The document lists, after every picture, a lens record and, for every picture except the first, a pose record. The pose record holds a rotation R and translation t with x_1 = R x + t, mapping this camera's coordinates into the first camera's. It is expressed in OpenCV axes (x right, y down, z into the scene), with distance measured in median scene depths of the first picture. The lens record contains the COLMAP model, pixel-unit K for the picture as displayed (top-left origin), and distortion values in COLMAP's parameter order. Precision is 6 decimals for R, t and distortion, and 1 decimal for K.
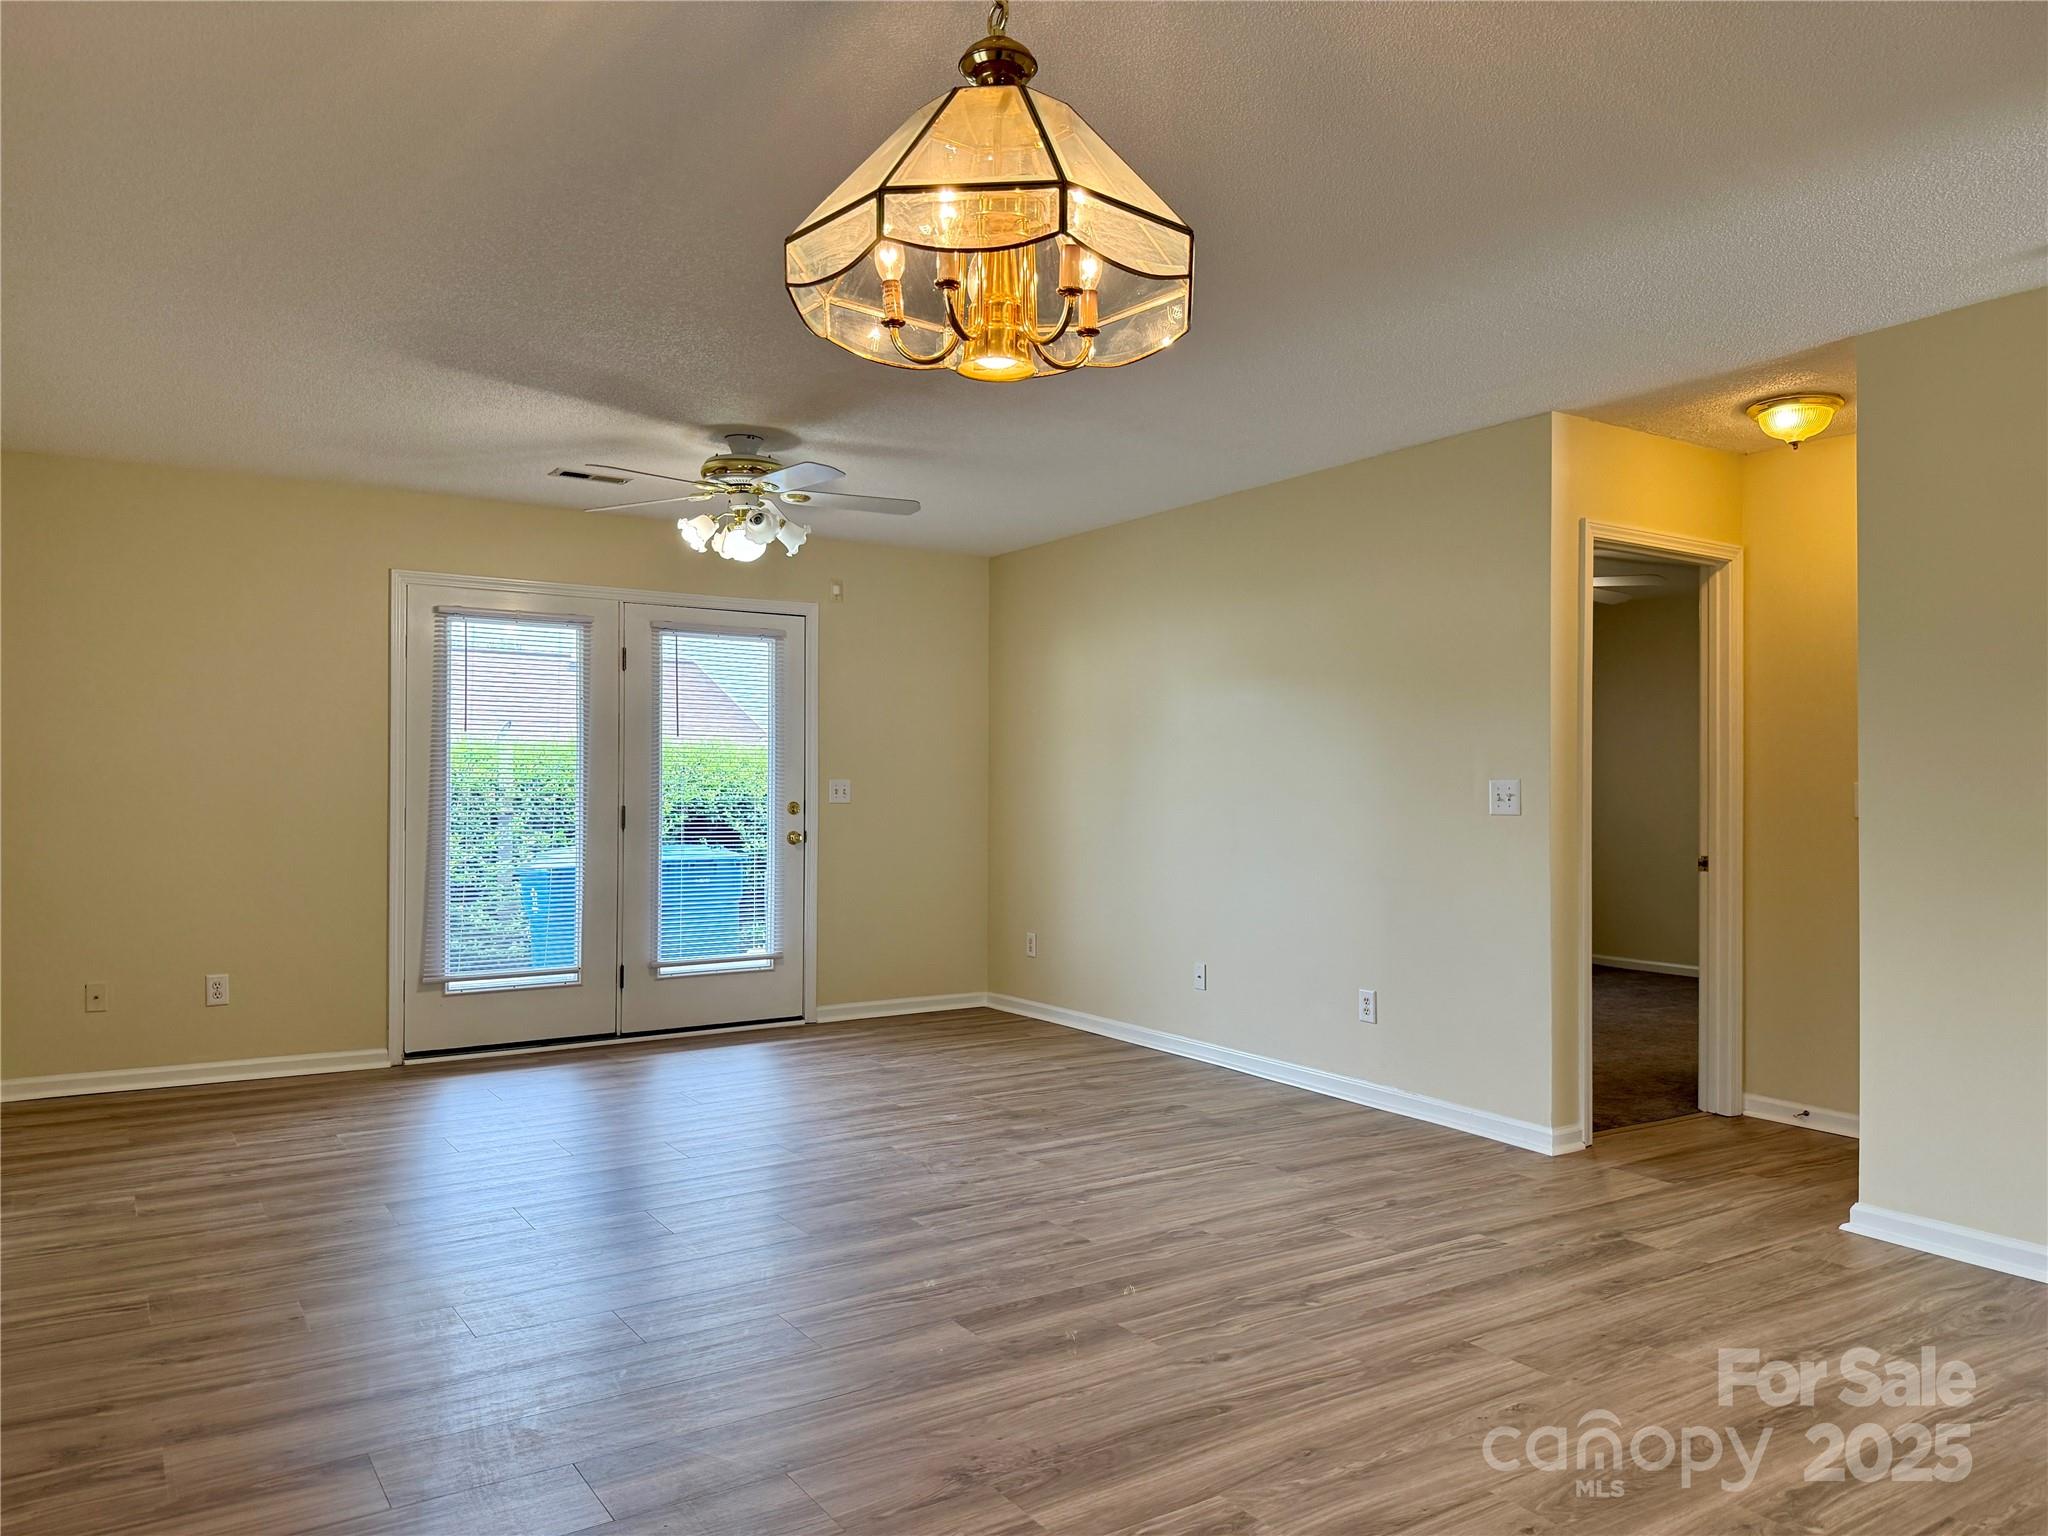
lens RADIAL K [[1425.4, 0, 1028.5], [0, 1425.4, 778.9], [0, 0, 1]] dist [0.155147, -0.289579]
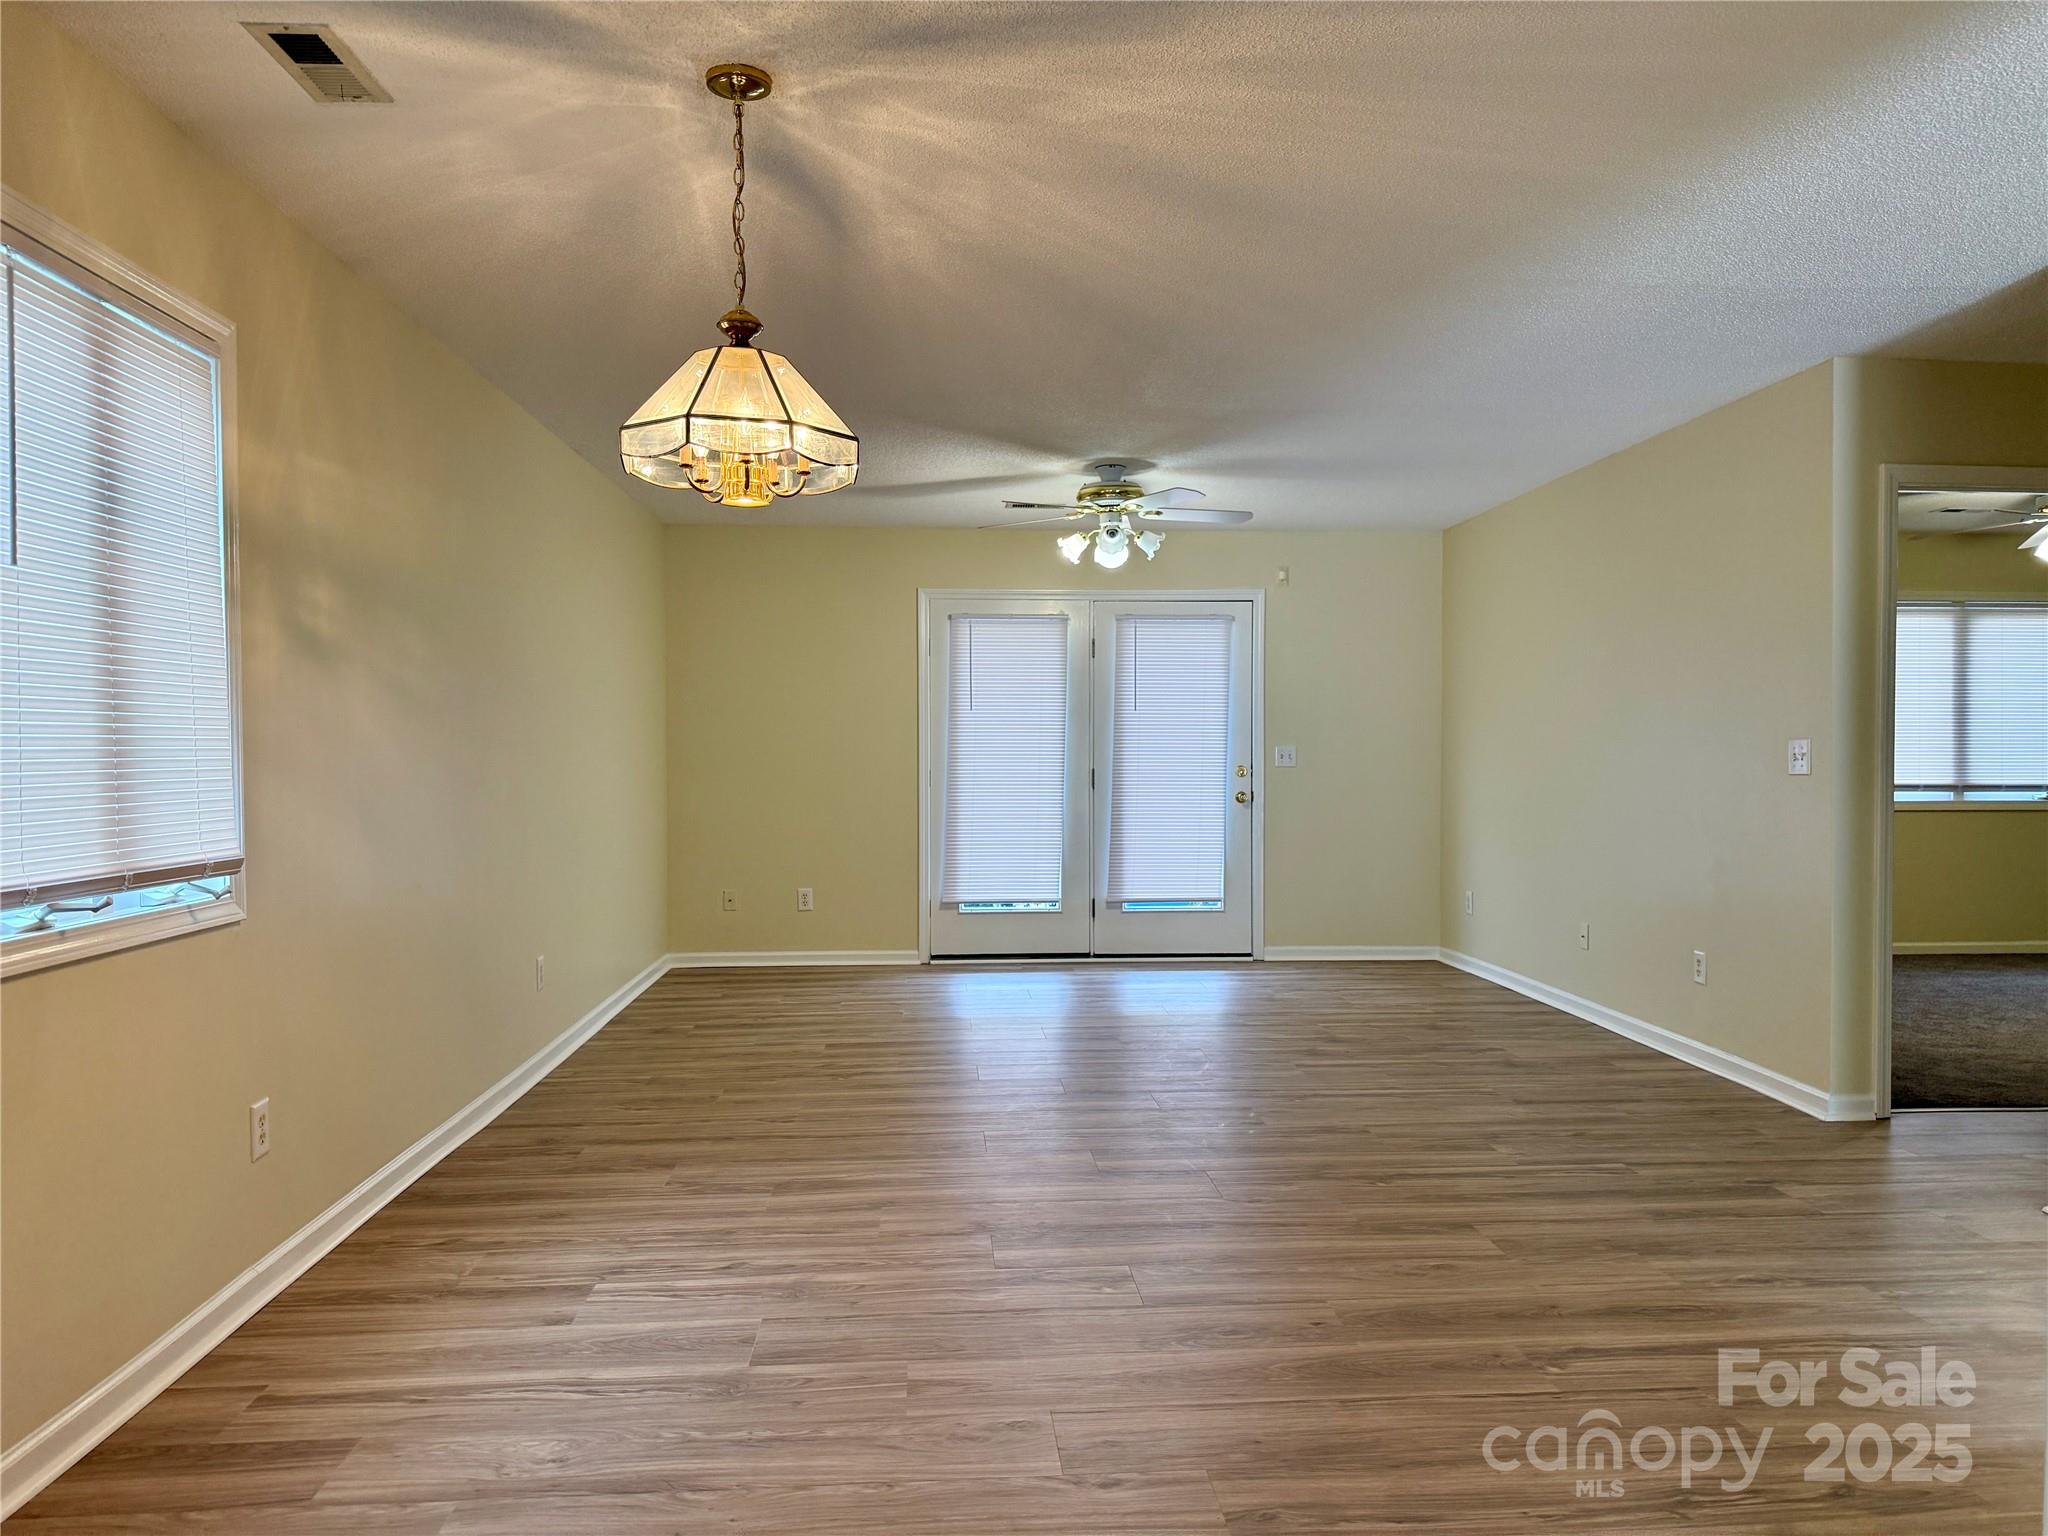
lens RADIAL K [[1425.4, 0, 1028.5], [0, 1425.4, 778.9], [0, 0, 1]] dist [0.155147, -0.289579]
pose [[0.872620, 0.002840, -0.488392, 0.343393], [0.007430, 0.999790, 0.019090, 0.005282], [0.488343, -0.020287, 0.872416, -0.105871]]
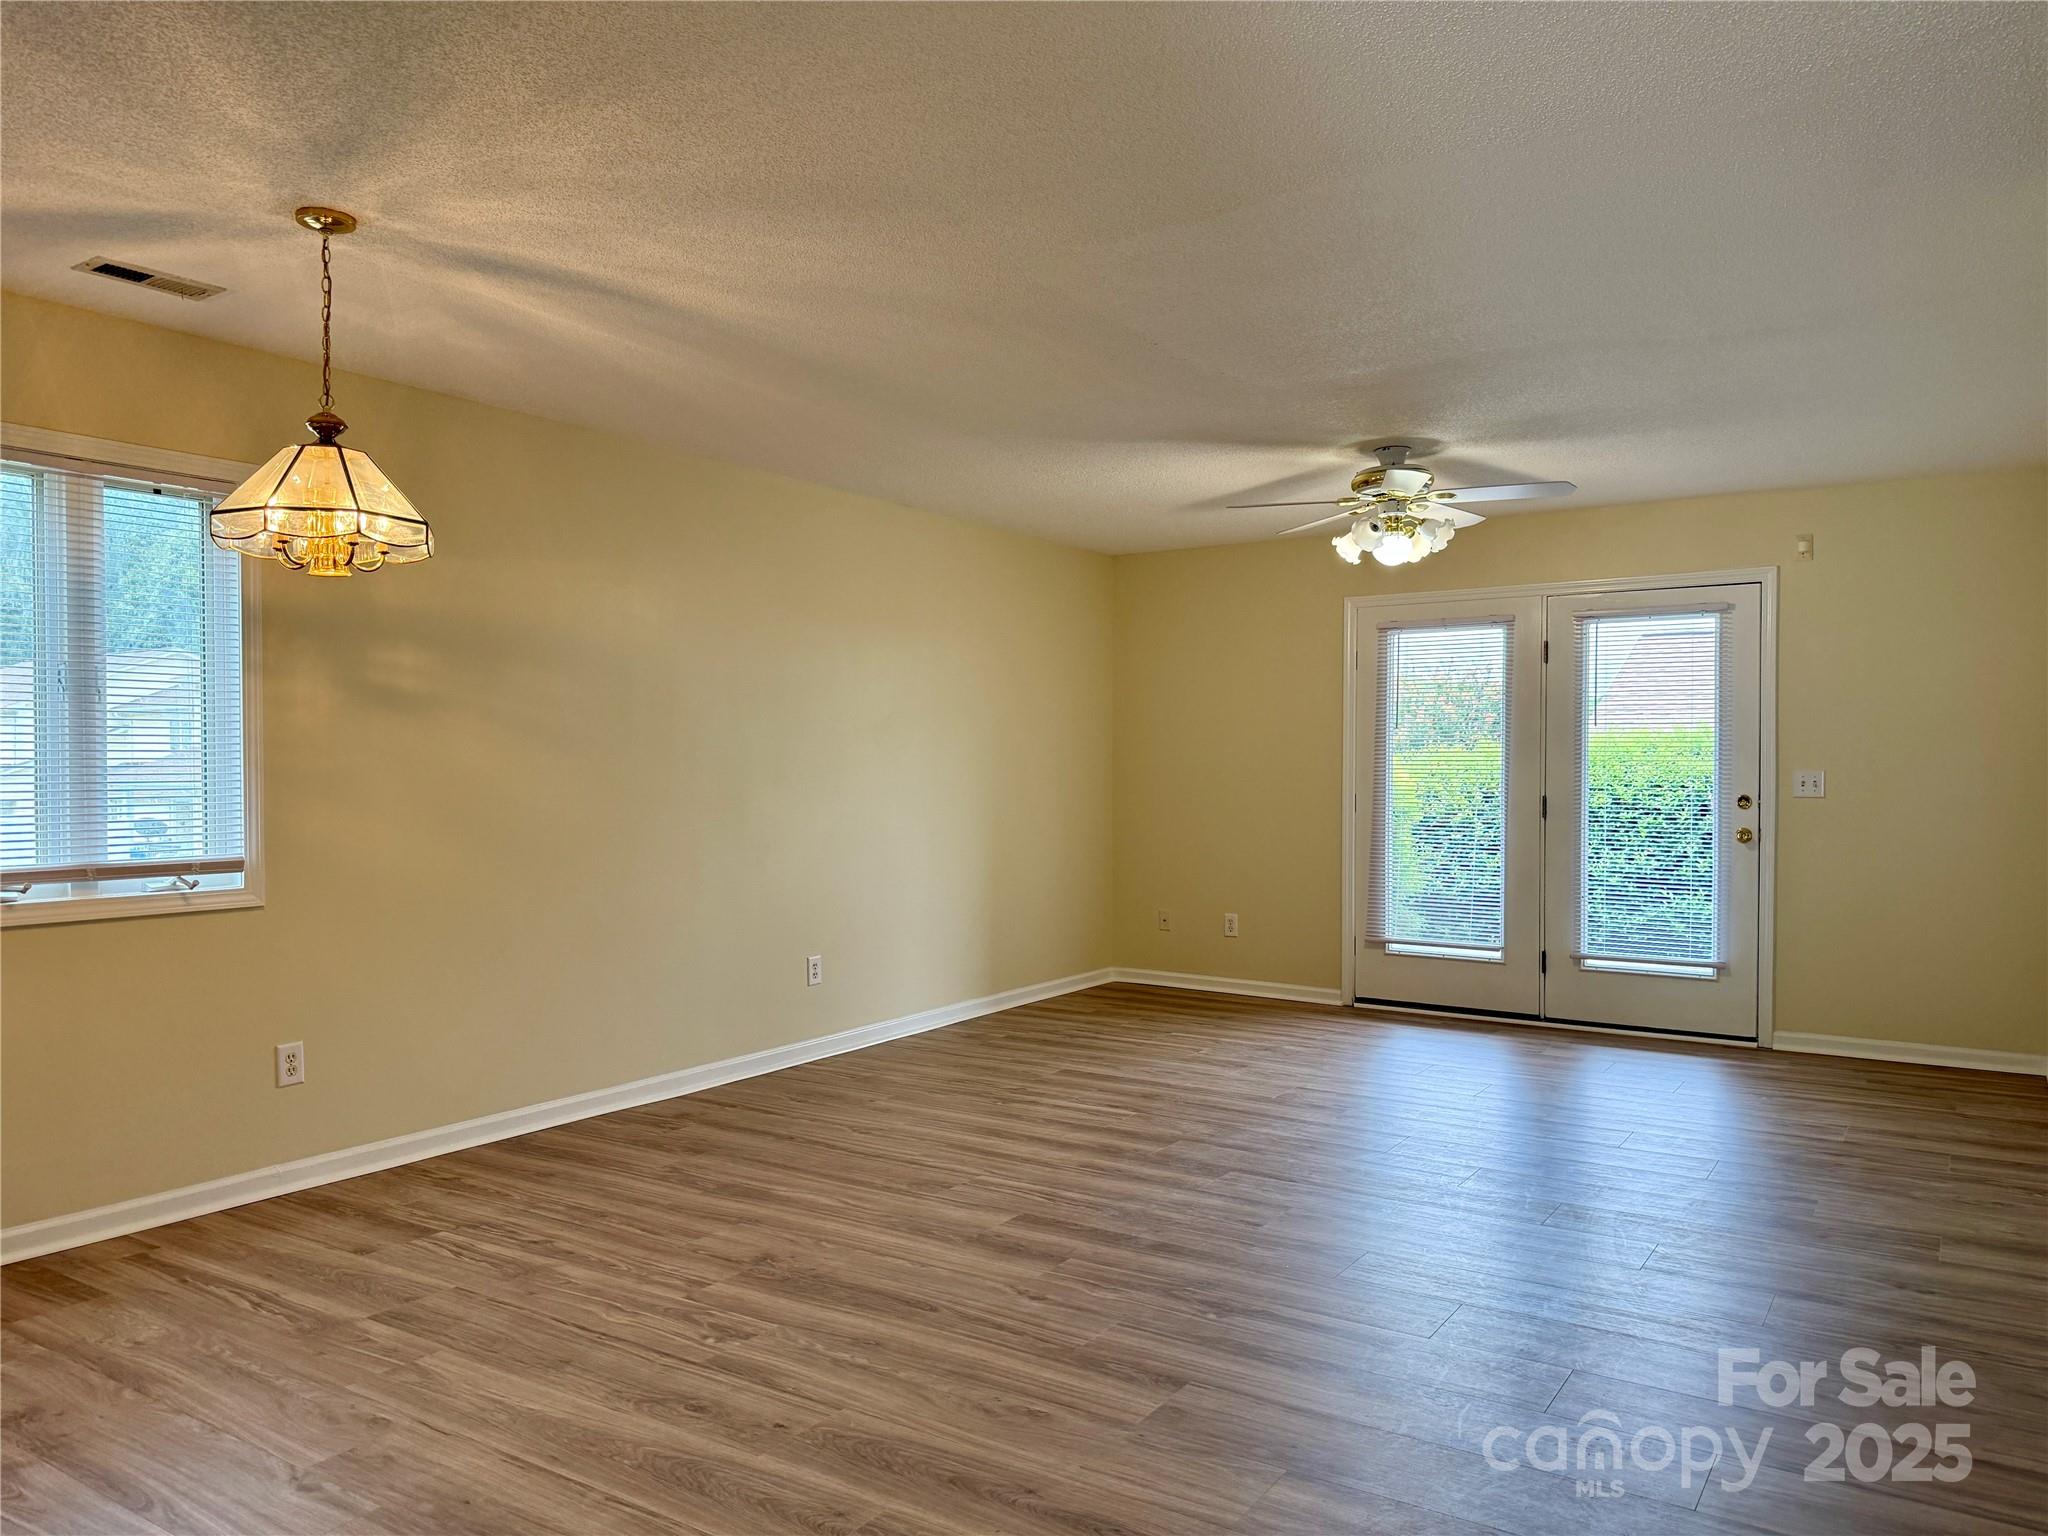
lens RADIAL K [[1425.4, 0, 1028.5], [0, 1425.4, 778.9], [0, 0, 1]] dist [0.155147, -0.289579]
pose [[0.396857, 0.004338, -0.917870, 0.683020], [0.003859, 0.999972, 0.006395, -0.001627], [0.917872, -0.006080, 0.396830, 0.336005]]
